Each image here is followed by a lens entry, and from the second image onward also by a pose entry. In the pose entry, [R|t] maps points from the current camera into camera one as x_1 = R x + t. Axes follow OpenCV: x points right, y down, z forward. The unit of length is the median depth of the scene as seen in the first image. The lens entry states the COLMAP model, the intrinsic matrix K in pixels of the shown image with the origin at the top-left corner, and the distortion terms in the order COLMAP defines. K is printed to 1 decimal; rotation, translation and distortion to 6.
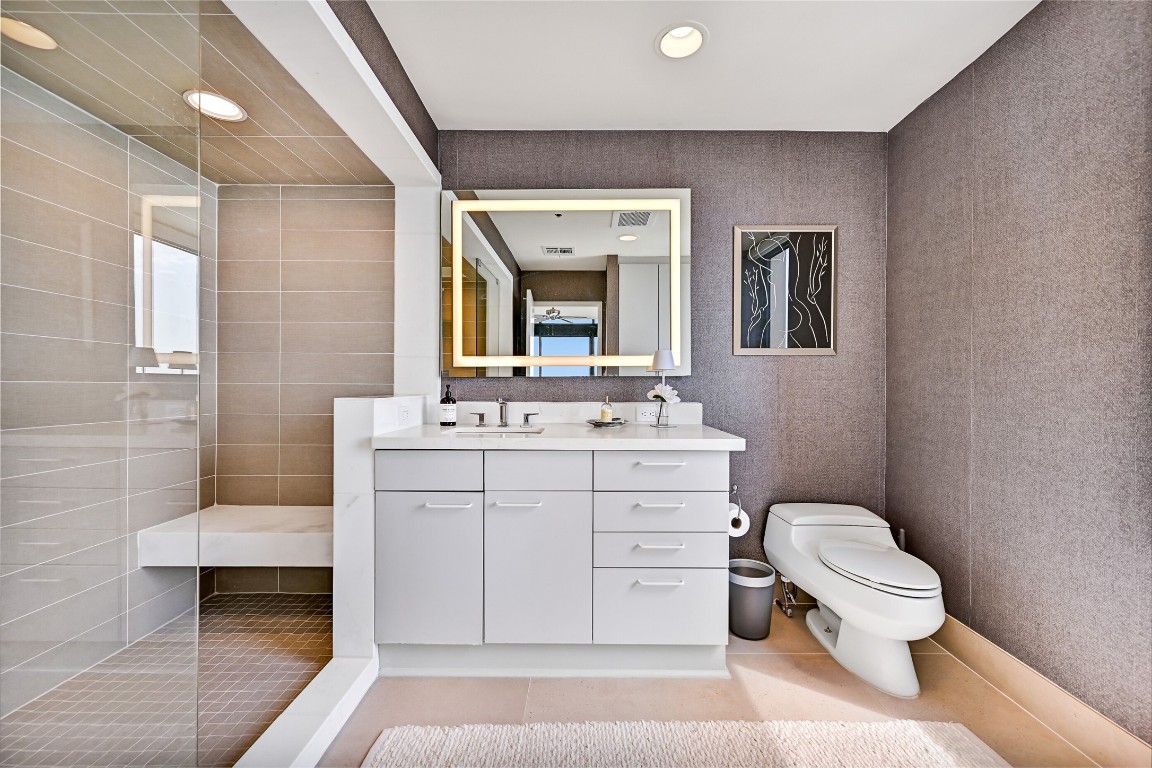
lens RADIAL K [[454.1, 0, 582.7], [0, 454.1, 387.6], [0, 0, 1]] dist [-0.000122, 0.000030]
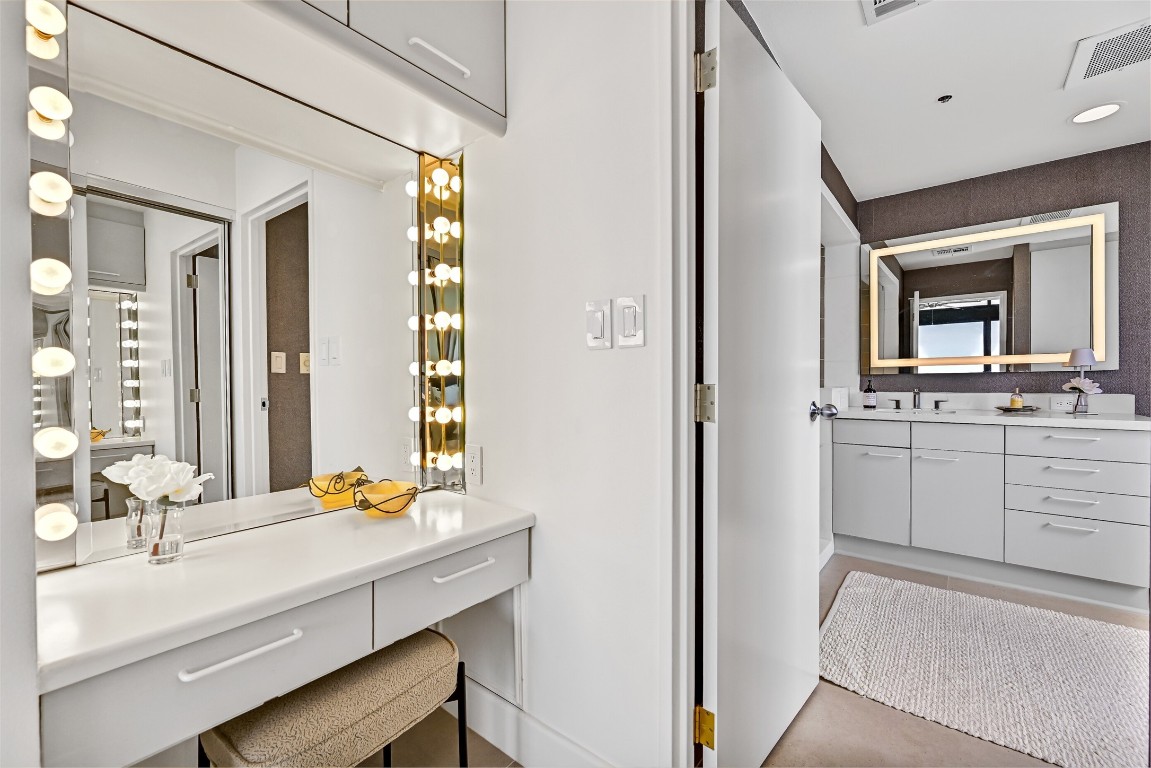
lens RADIAL K [[475.7, 0, 574.9], [0, 475.7, 387.1], [0, 0, 1]] dist [-0.002133, -0.000286]
pose [[0.772729, -0.000440, -0.634736, -0.056530], [0.008055, 0.999926, 0.009113, -0.005142], [0.634685, -0.012155, 0.772675, -0.772218]]
